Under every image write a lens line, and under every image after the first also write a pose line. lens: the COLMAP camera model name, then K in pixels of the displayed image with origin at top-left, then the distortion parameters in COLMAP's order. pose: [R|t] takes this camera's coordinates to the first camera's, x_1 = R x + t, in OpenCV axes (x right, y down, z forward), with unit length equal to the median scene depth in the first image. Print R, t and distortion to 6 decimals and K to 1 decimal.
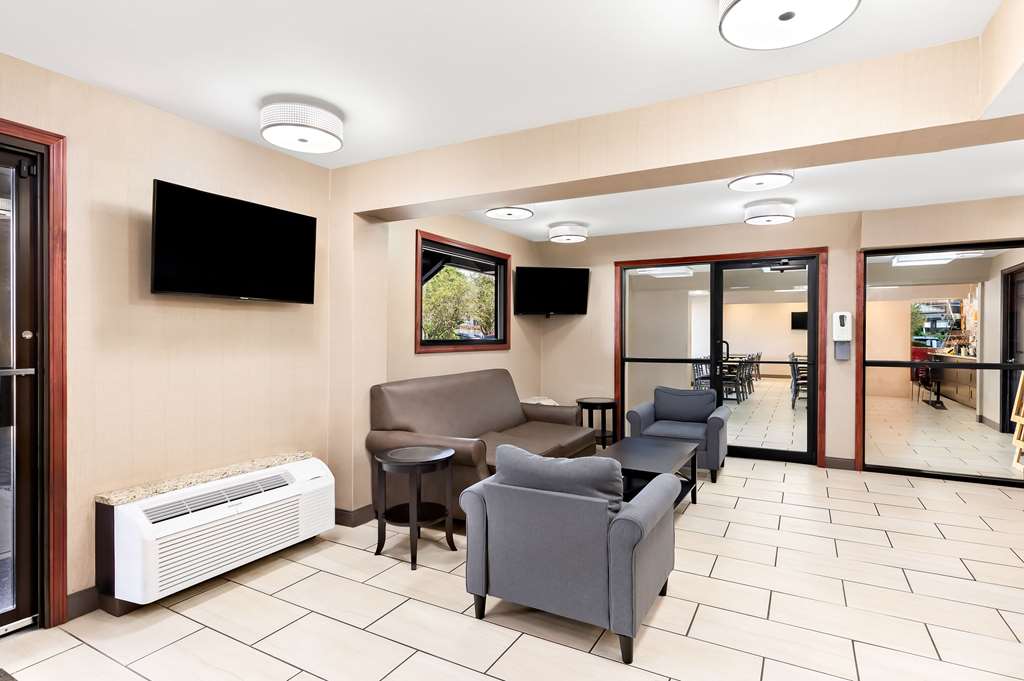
lens RADIAL K [[531.3, 0, 512.0], [0, 531.3, 340.5], [0, 0, 1]] dist [0.000552, -0.000094]
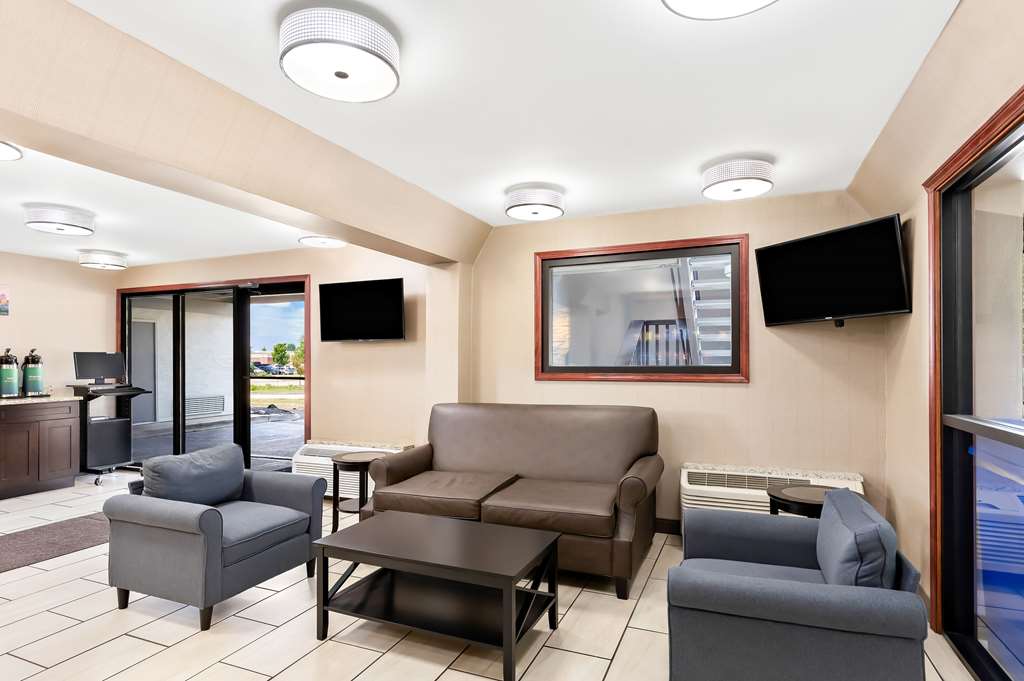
lens RADIAL K [[531.3, 0, 512.0], [0, 531.3, 340.5], [0, 0, 1]] dist [0.000552, -0.000094]
pose [[0.098149, -0.045290, -0.994141, 0.774804], [-0.006247, 0.998916, -0.046124, -0.002666], [0.995152, 0.010737, 0.097759, 0.859535]]
